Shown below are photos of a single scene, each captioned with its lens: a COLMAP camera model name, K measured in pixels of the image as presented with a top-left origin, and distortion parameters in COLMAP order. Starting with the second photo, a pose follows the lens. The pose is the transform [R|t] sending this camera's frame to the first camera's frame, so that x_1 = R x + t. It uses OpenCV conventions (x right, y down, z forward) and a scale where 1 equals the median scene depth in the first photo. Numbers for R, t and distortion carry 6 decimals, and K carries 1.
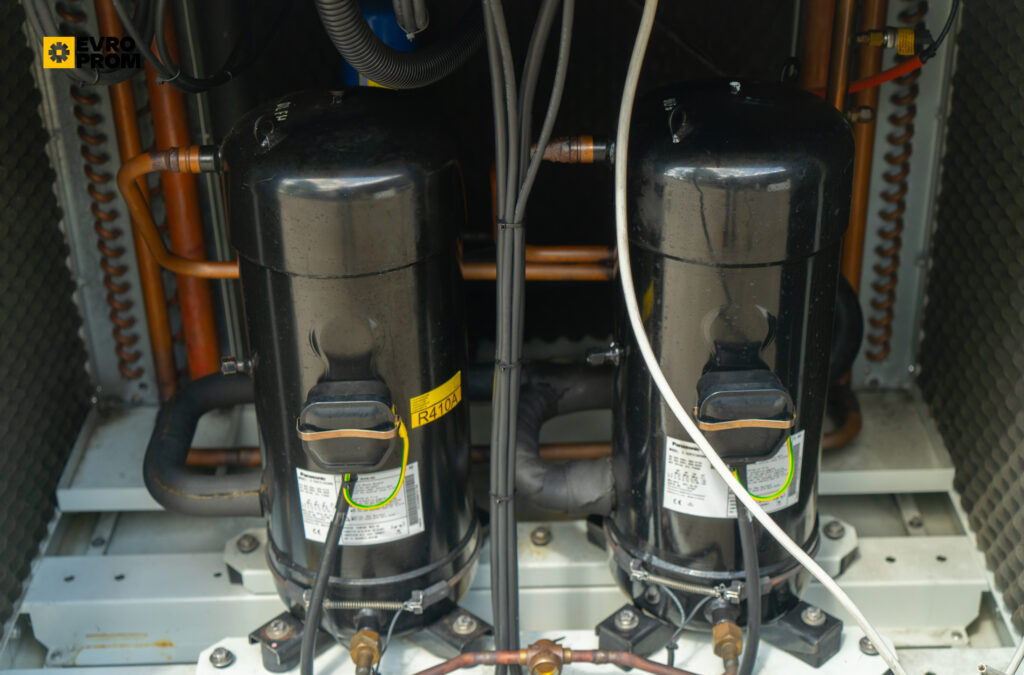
lens RADIAL K [[1559.7, 0, 513.1], [0, 1559.7, 338.4], [0, 0, 1]] dist [-0.164393, 0.000000]
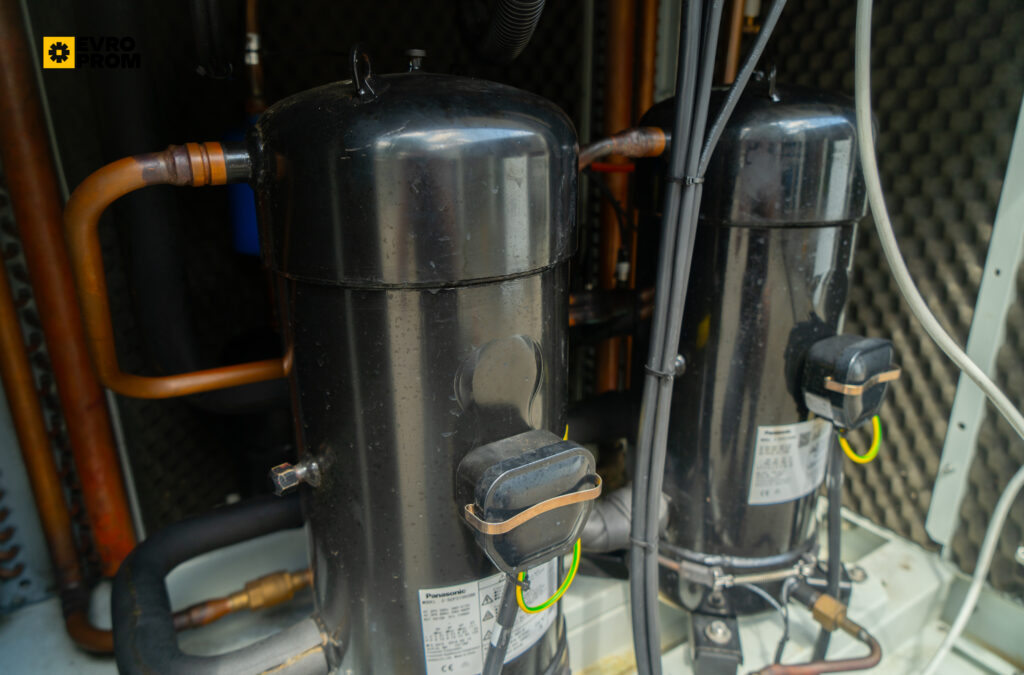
lens RADIAL K [[686.0, 0, 509.8], [0, 686.0, 335.5], [0, 0, 1]] dist [-0.033410, 0.016751]
pose [[0.846499, -0.158833, 0.508145, -0.243755], [0.256759, 0.957921, -0.128303, 0.021420], [-0.466384, 0.239079, 0.851662, 0.674862]]
